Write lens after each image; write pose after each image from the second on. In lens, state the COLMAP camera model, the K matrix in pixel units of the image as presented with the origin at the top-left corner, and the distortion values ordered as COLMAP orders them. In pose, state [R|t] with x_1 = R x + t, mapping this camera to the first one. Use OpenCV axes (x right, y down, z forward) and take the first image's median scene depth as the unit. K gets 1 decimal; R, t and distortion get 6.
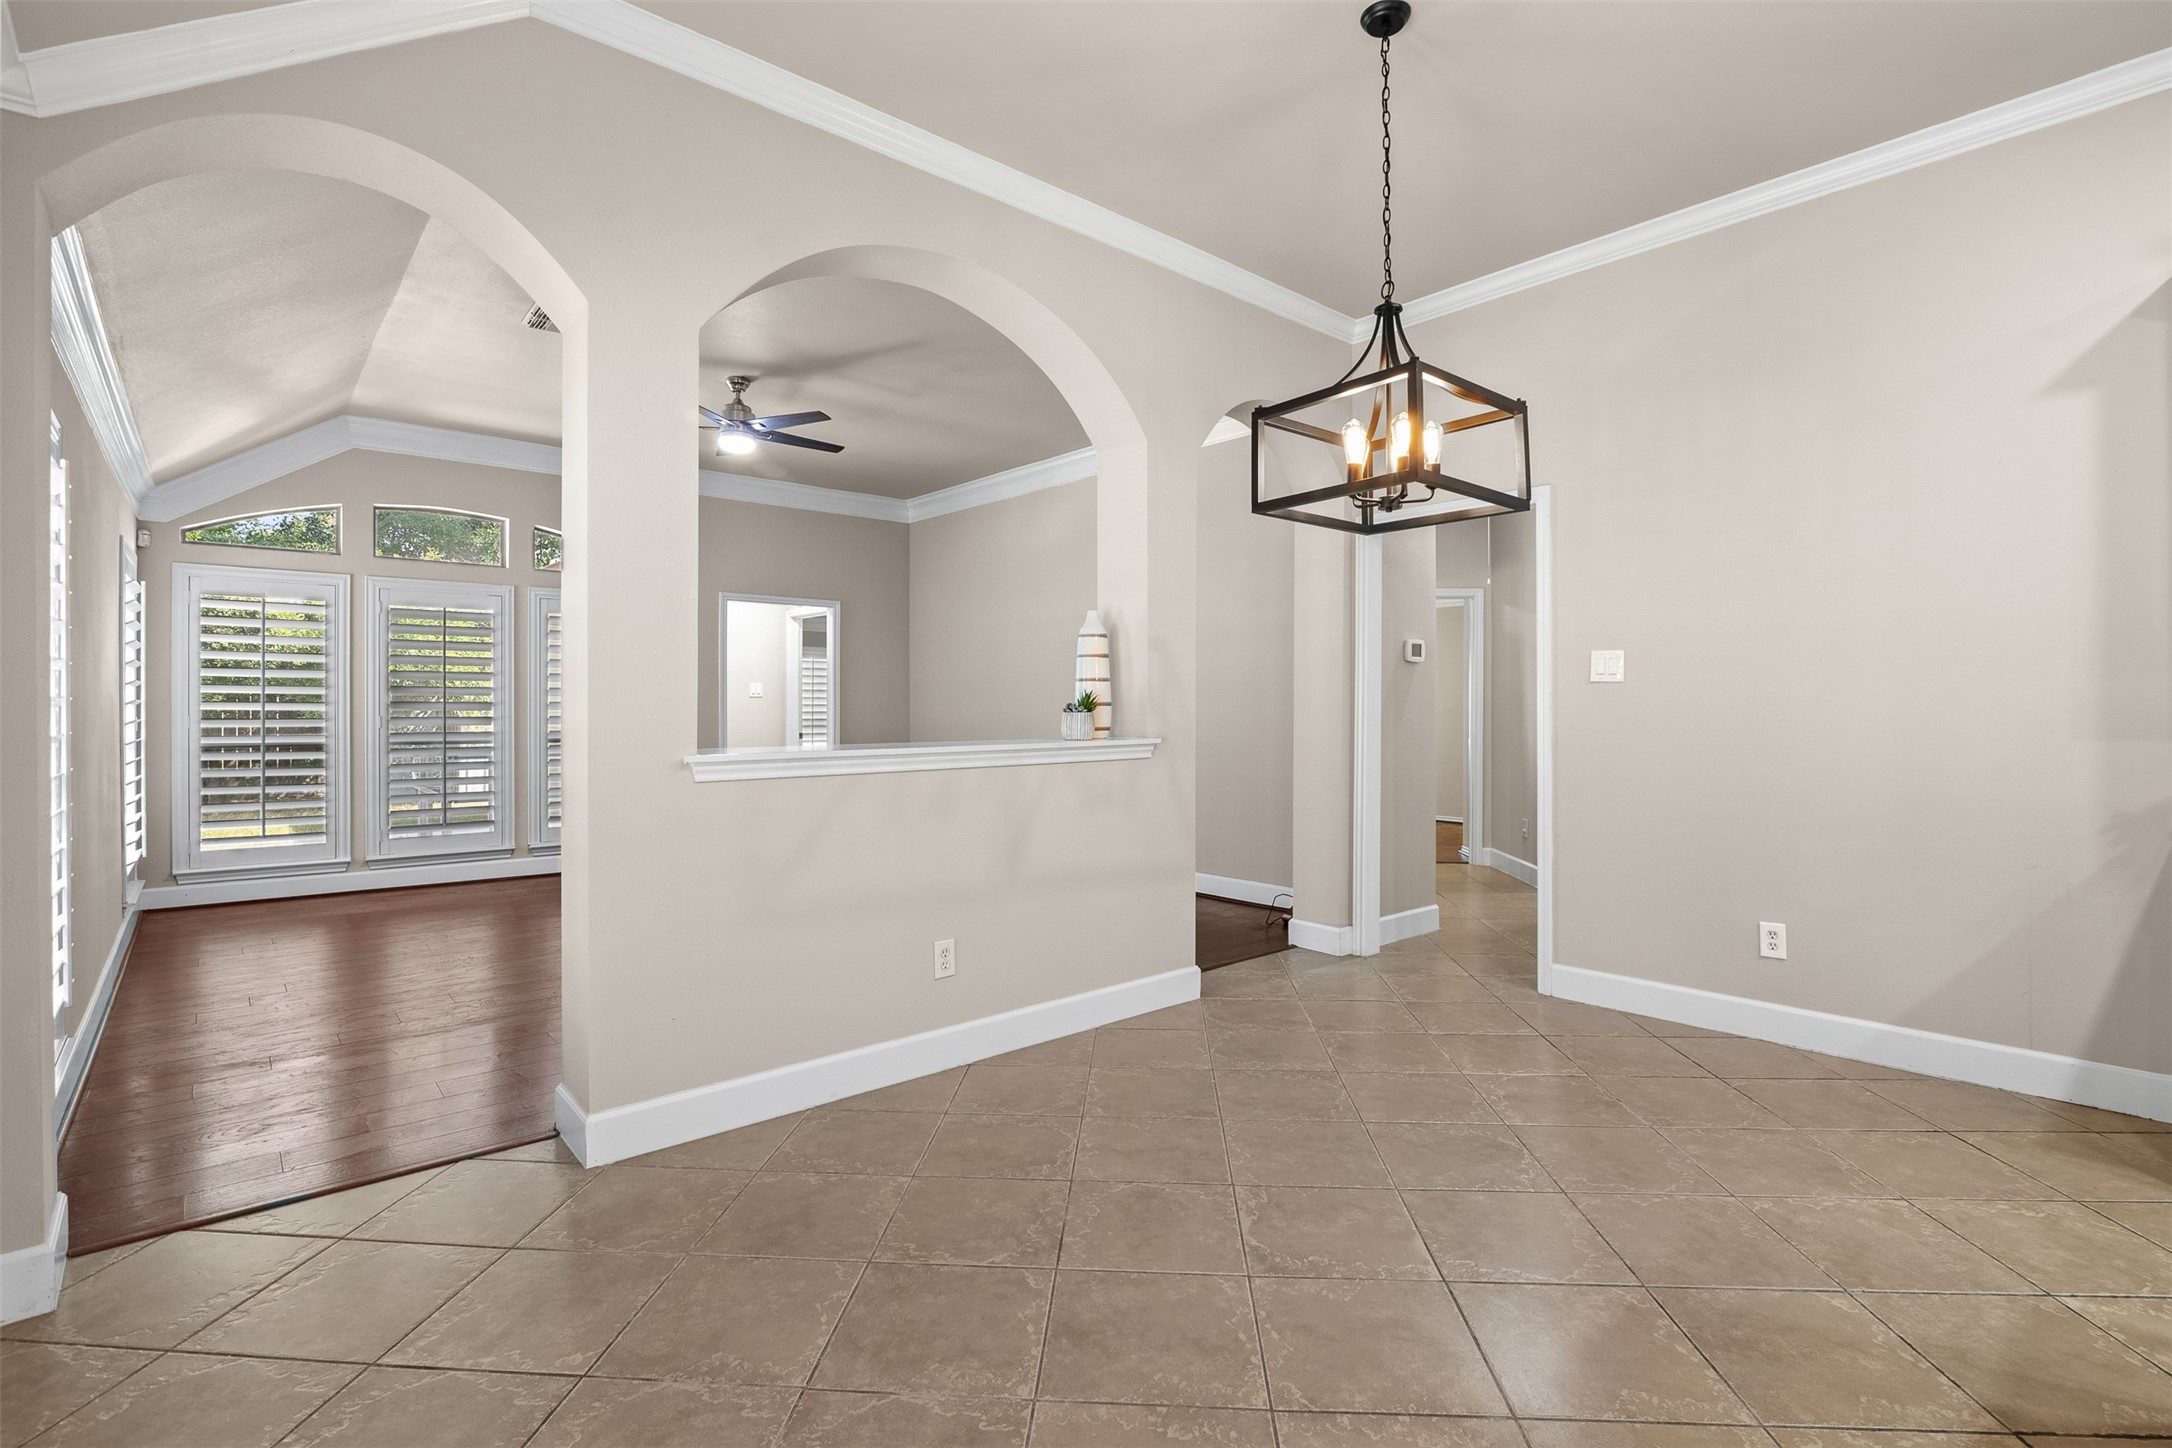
lens RADIAL K [[1009.9, 0, 1095.7], [0, 1009.9, 709.9], [0, 0, 1]] dist [0.000924, -0.000857]
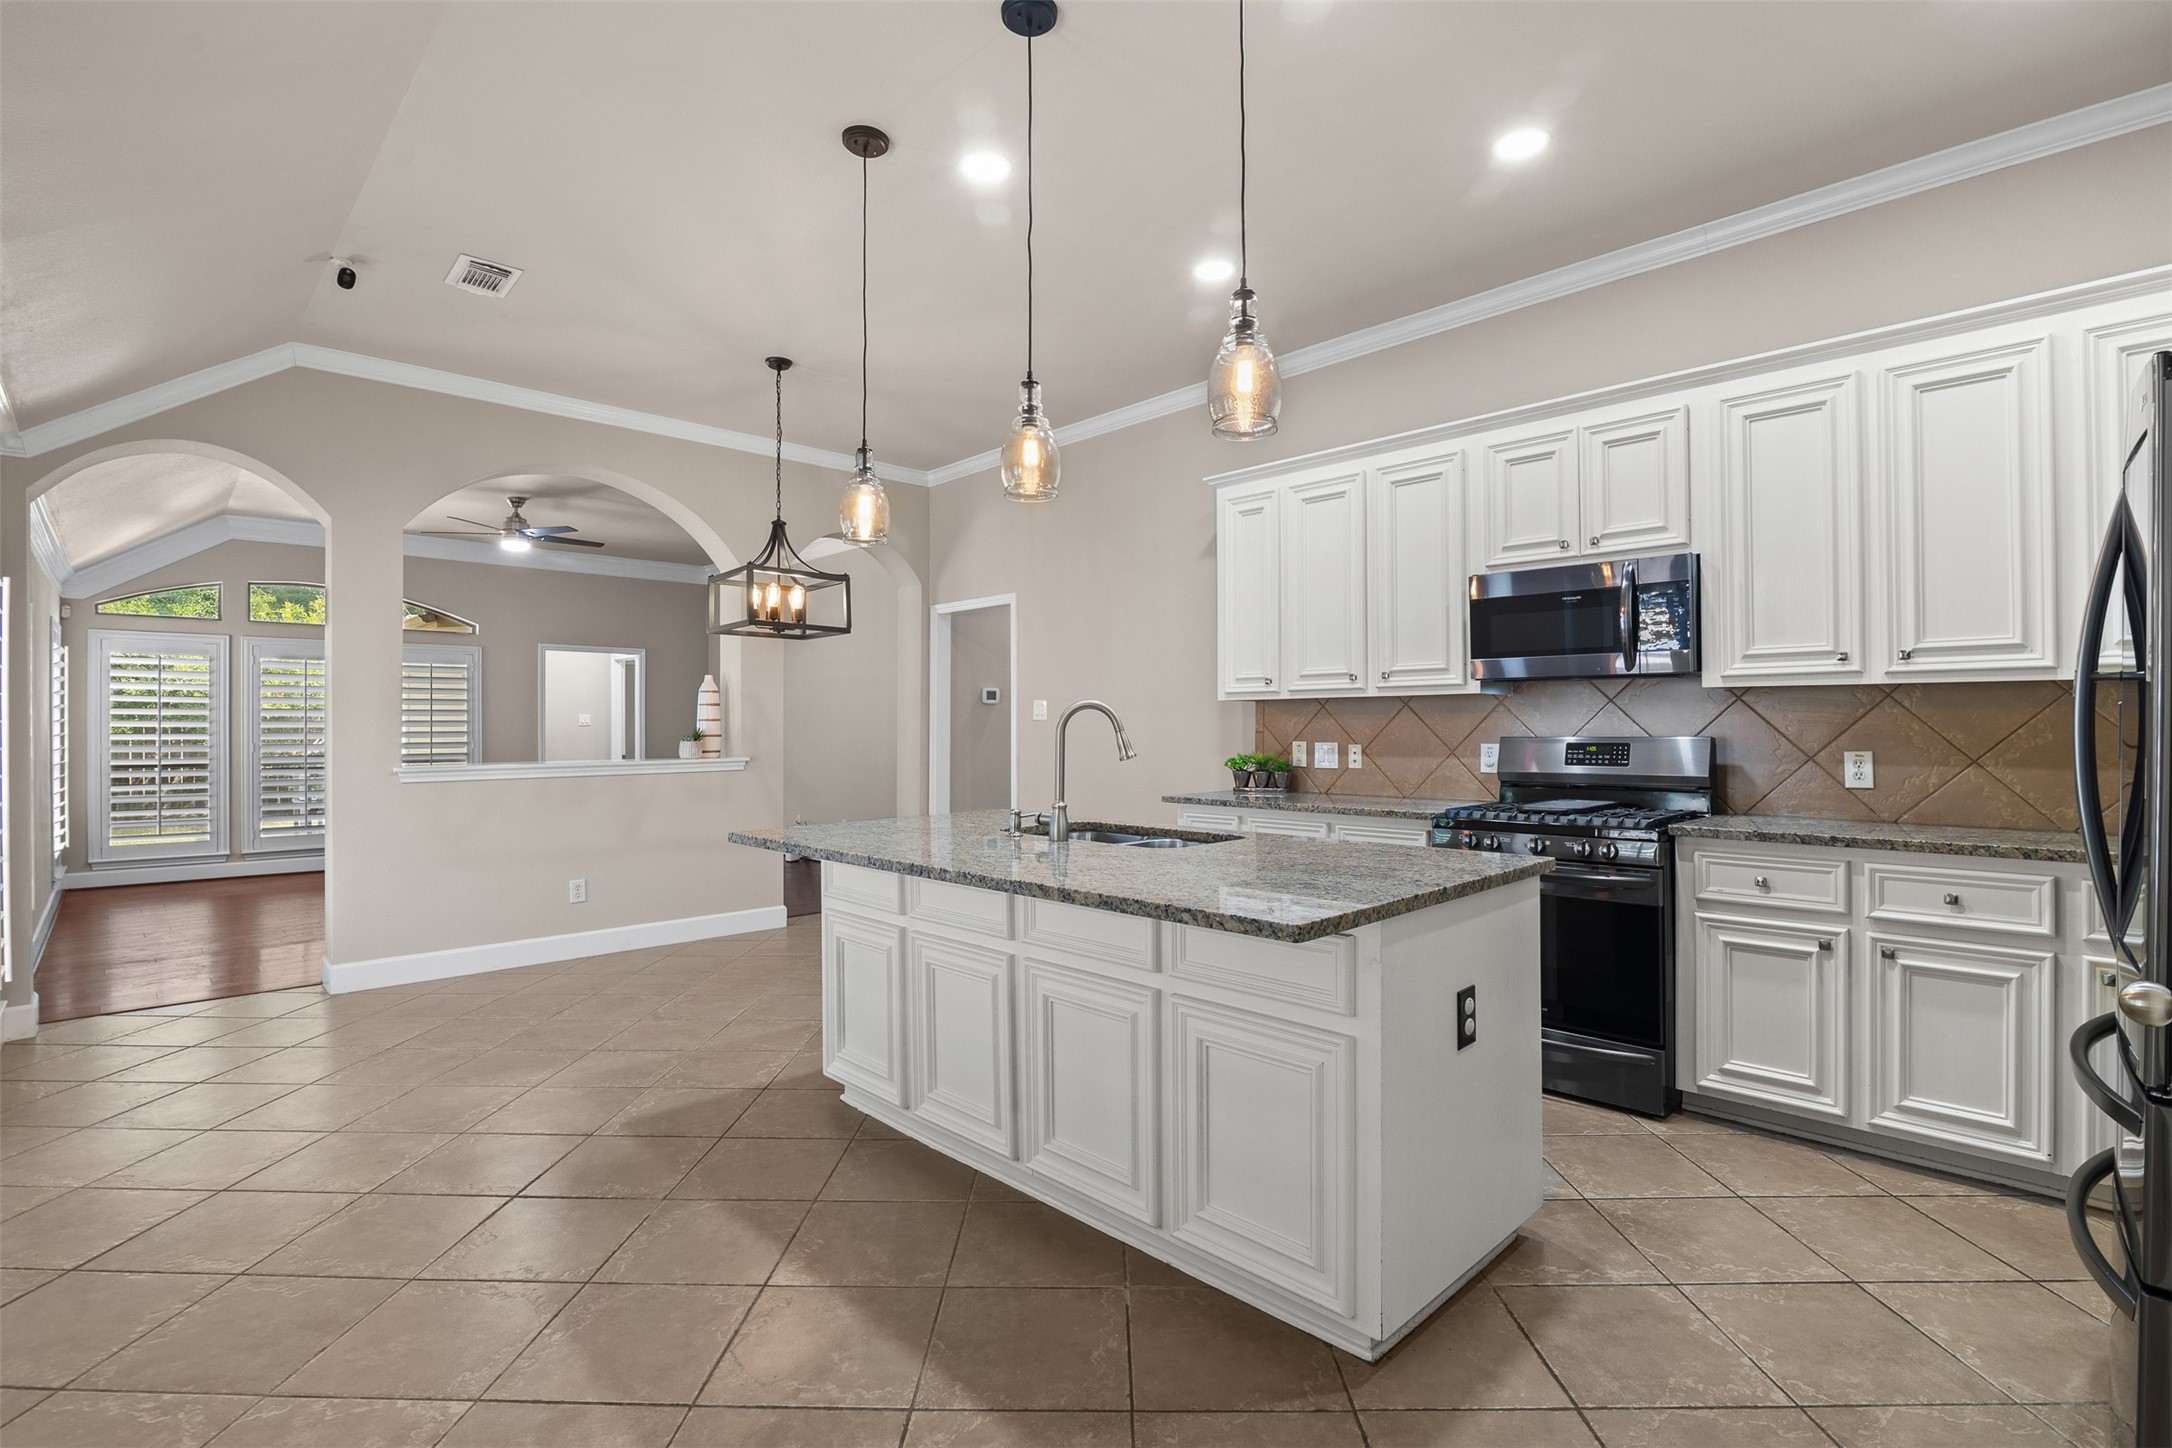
lens RADIAL K [[1005.1, 0, 1086.0], [0, 1005.1, 724.0], [0, 0, 1]] dist [-0.001172, 0.000550]
pose [[0.998957, -0.003171, 0.045555, 0.377432], [0.003383, 0.999984, -0.004574, -0.011174], [-0.045540, 0.004724, 0.998951, -0.425051]]
